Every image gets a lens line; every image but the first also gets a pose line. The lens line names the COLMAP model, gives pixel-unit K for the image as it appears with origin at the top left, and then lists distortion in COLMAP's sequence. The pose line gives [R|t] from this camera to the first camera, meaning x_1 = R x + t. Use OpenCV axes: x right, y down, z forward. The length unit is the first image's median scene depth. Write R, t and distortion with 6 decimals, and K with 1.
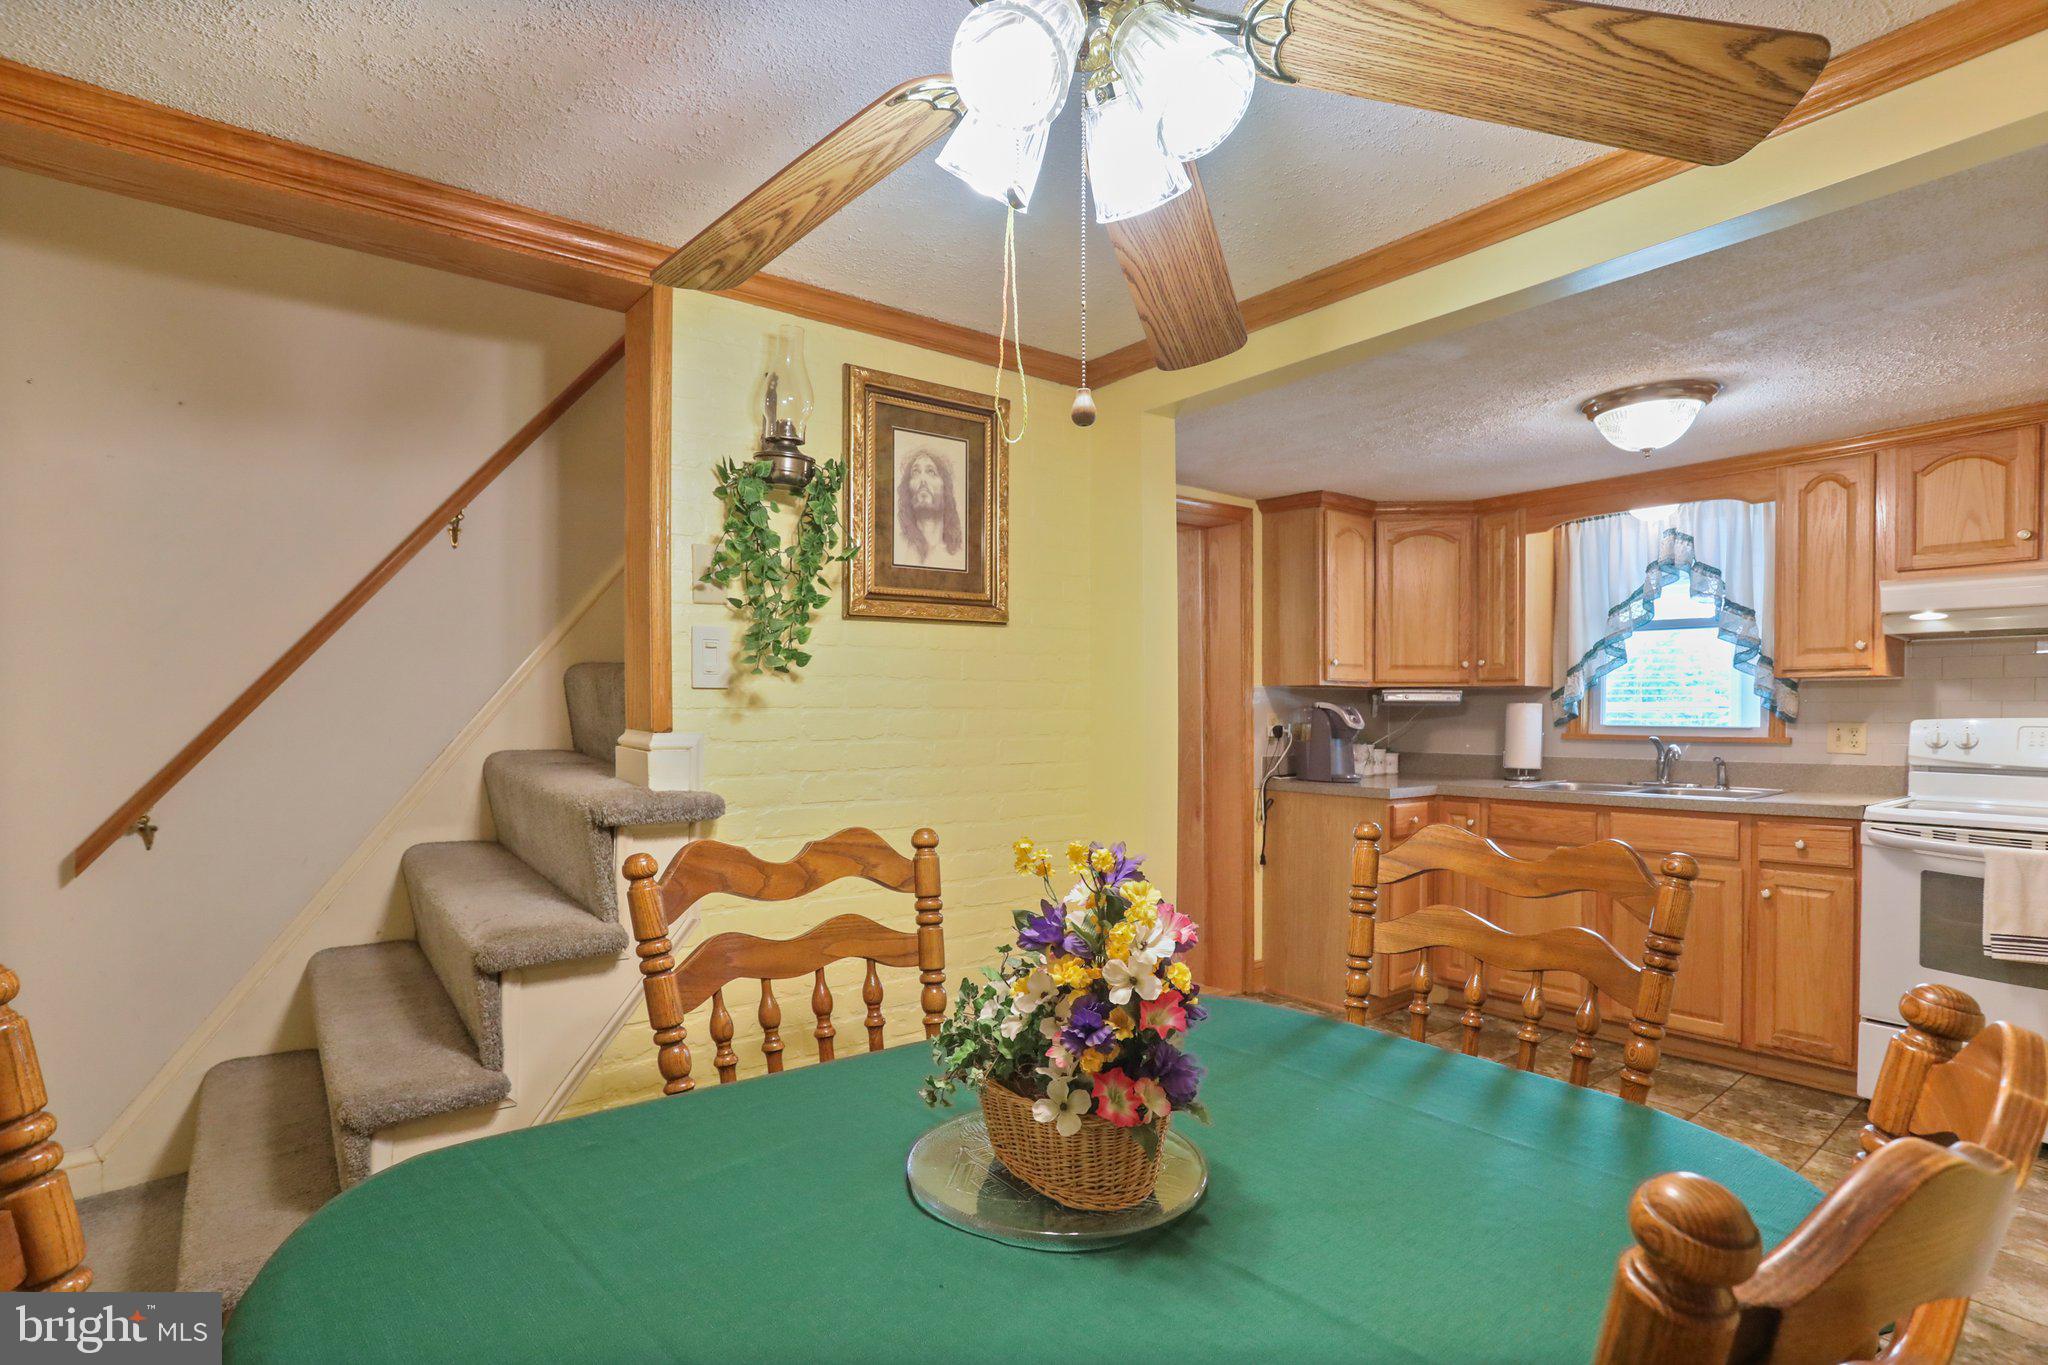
lens RADIAL K [[984.0, 0, 1019.0], [0, 984.0, 722.4], [0, 0, 1]] dist [-0.048433, 0.019733]
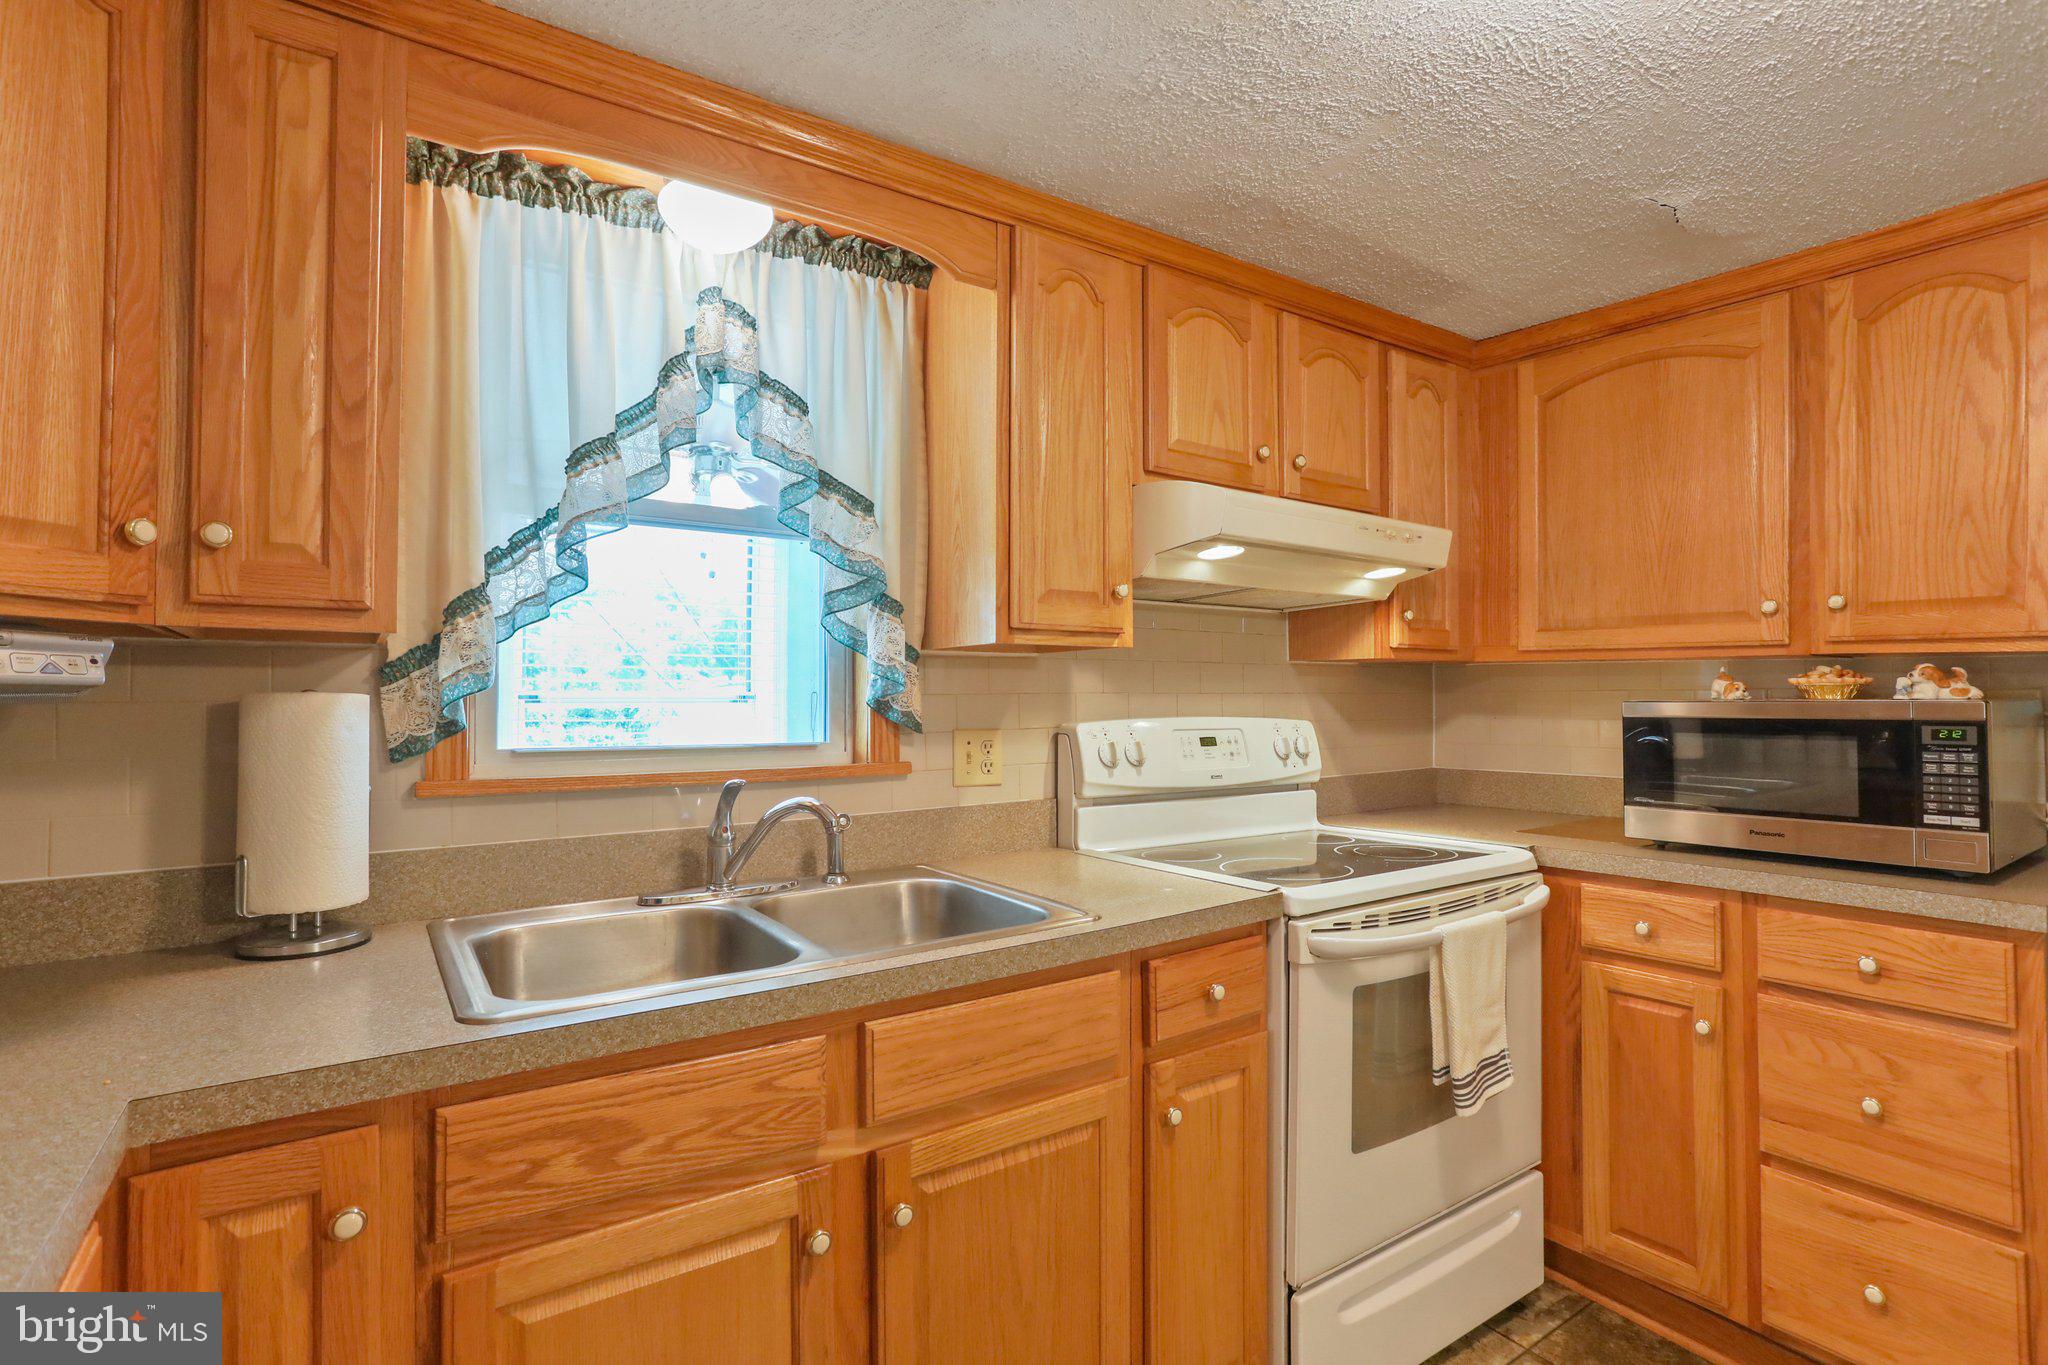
lens RADIAL K [[984.0, 0, 1040.8], [0, 984.0, 684.8], [0, 0, 1]] dist [-0.048433, 0.019733]
pose [[0.047578, 0.013483, 0.998777, 0.268806], [0.015856, 0.999773, -0.014252, -0.016855], [-0.998742, 0.016515, 0.047354, 0.890609]]
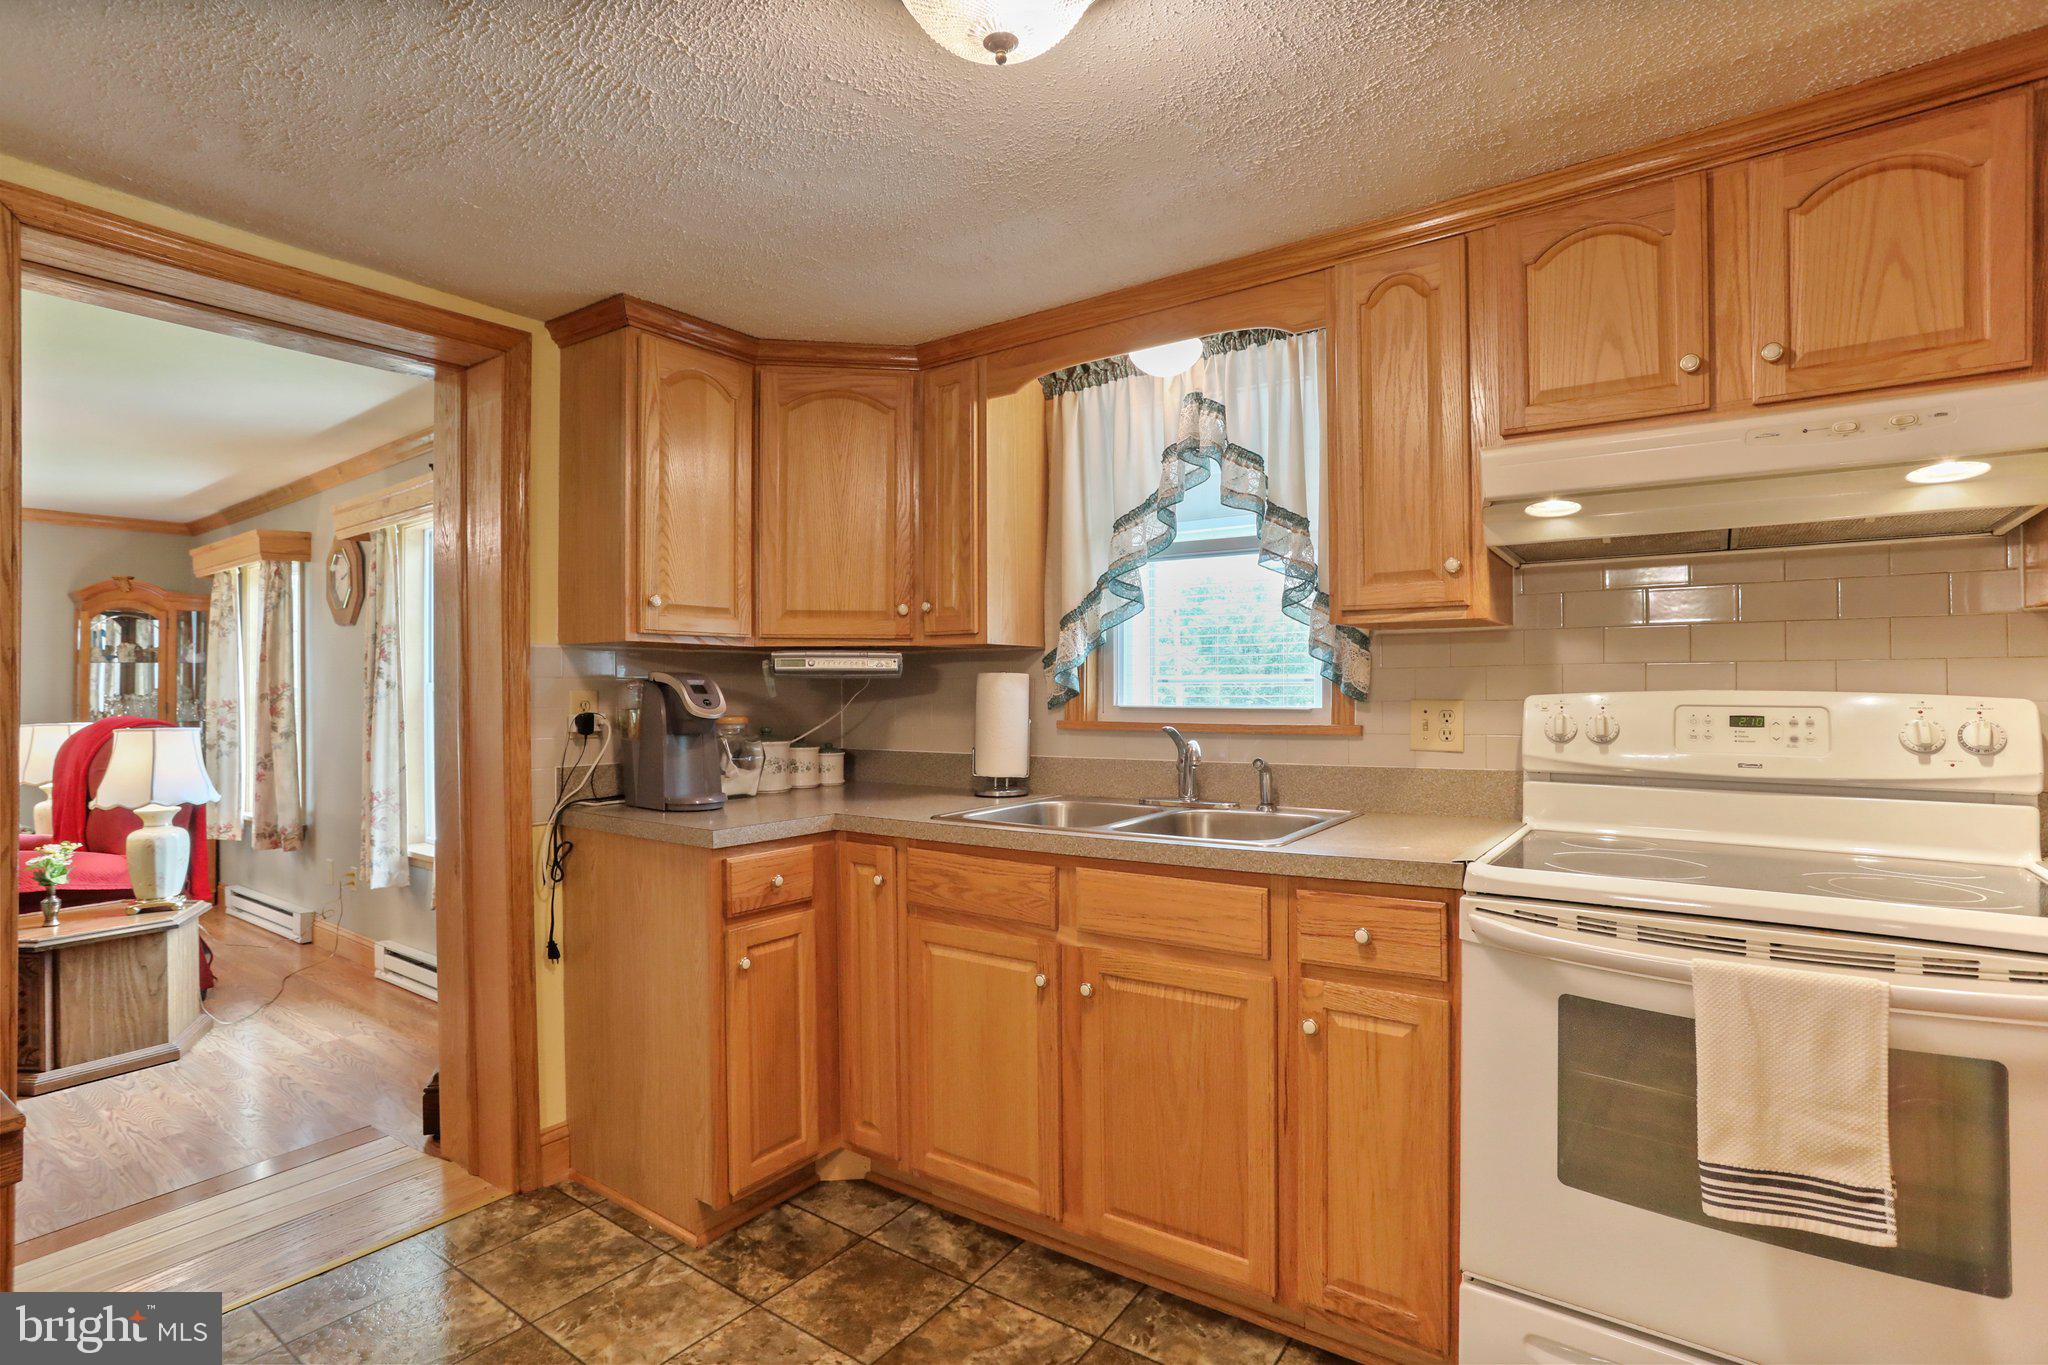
lens RADIAL K [[984.0, 0, 1007.5], [0, 984.0, 682.8], [0, 0, 1]] dist [-0.048433, 0.019733]
pose [[0.957430, -0.005033, 0.288621, 0.398285], [0.010244, 0.999811, -0.016549, -0.003276], [-0.288483, 0.018801, 0.957300, 0.455906]]
